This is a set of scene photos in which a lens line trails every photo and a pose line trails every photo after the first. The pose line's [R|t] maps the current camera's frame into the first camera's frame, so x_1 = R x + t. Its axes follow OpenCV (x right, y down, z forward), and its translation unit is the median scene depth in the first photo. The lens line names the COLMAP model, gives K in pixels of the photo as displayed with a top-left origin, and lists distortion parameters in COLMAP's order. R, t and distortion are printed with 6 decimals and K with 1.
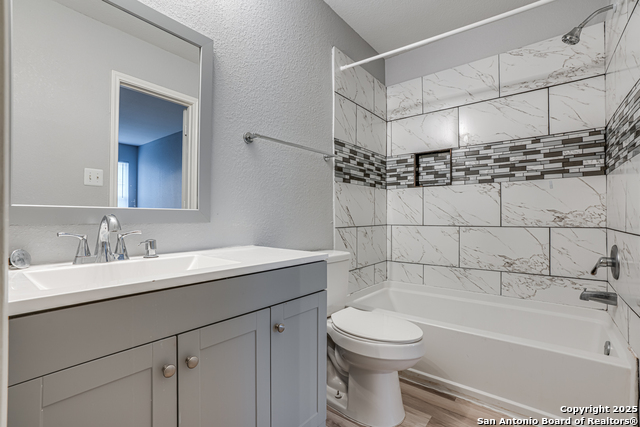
lens RADIAL K [[294.1, 0, 320.8], [0, 294.1, 213.3], [0, 0, 1]] dist [-0.020568, 0.001841]
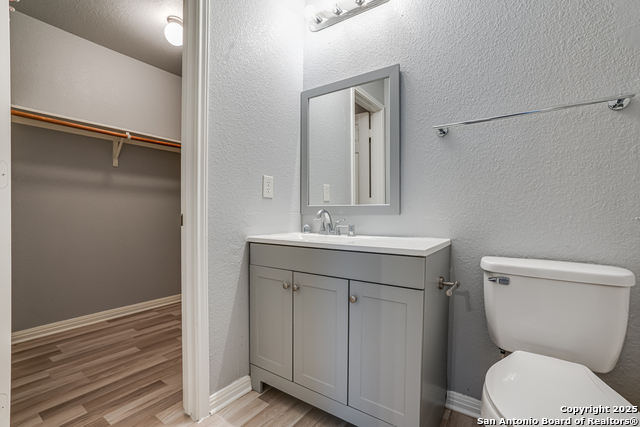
lens RADIAL K [[294.1, 0, 321.1], [0, 294.1, 214.8], [0, 0, 1]] dist [-0.020568, 0.001841]
pose [[0.067531, -0.002553, -0.997714, 0.726315], [0.007270, 0.999971, -0.002066, 0.027496], [0.997691, -0.007114, 0.067548, 0.533188]]
